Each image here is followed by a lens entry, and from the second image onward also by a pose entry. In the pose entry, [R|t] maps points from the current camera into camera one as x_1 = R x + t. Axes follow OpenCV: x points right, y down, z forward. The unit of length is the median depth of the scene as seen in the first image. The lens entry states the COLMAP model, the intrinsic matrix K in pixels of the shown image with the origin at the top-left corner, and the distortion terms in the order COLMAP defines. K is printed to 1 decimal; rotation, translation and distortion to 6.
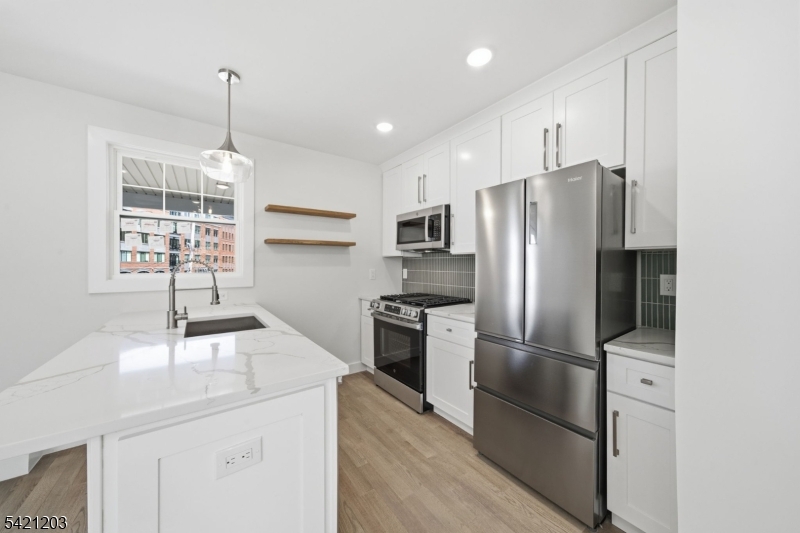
lens RADIAL K [[278.8, 0, 398.2], [0, 278.8, 263.7], [0, 0, 1]] dist [0.006404, 0.000264]
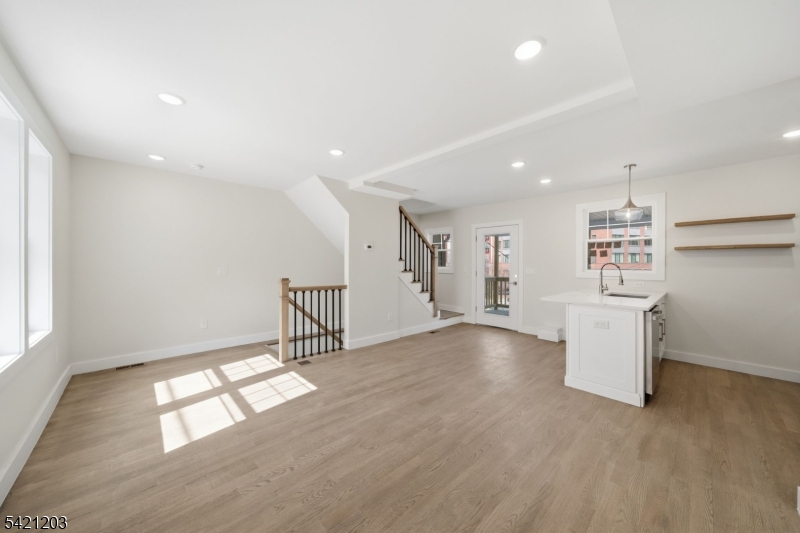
lens RADIAL K [[278.8, 0, 403.7], [0, 278.8, 263.8], [0, 0, 1]] dist [0.006404, 0.000264]
pose [[0.142228, 0.002742, -0.989830, 0.982386], [-0.005805, 0.999981, 0.001936, -0.002085], [0.989817, 0.005471, 0.142242, -0.732624]]
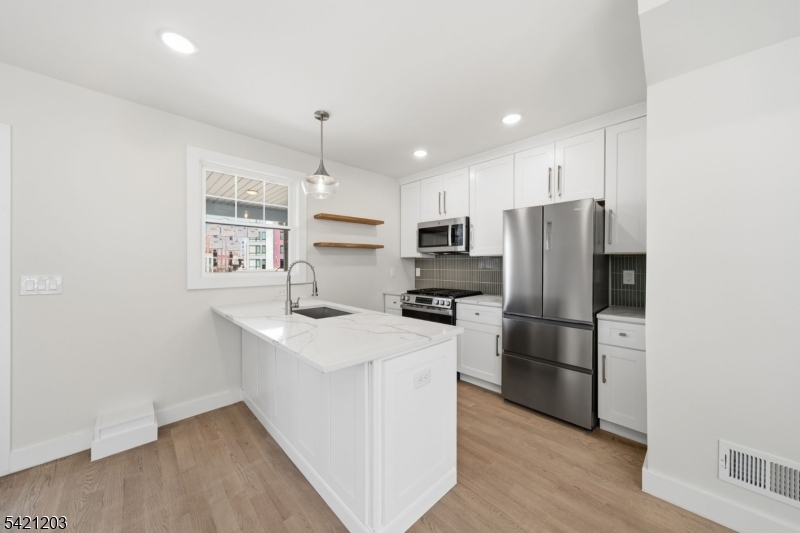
lens RADIAL K [[278.8, 0, 401.3], [0, 278.8, 264.3], [0, 0, 1]] dist [0.006404, 0.000264]
pose [[0.989939, -0.002177, 0.141479, -0.394680], [0.001849, 0.999995, 0.002451, -0.000890], [-0.141483, -0.002165, 0.989938, -0.277967]]
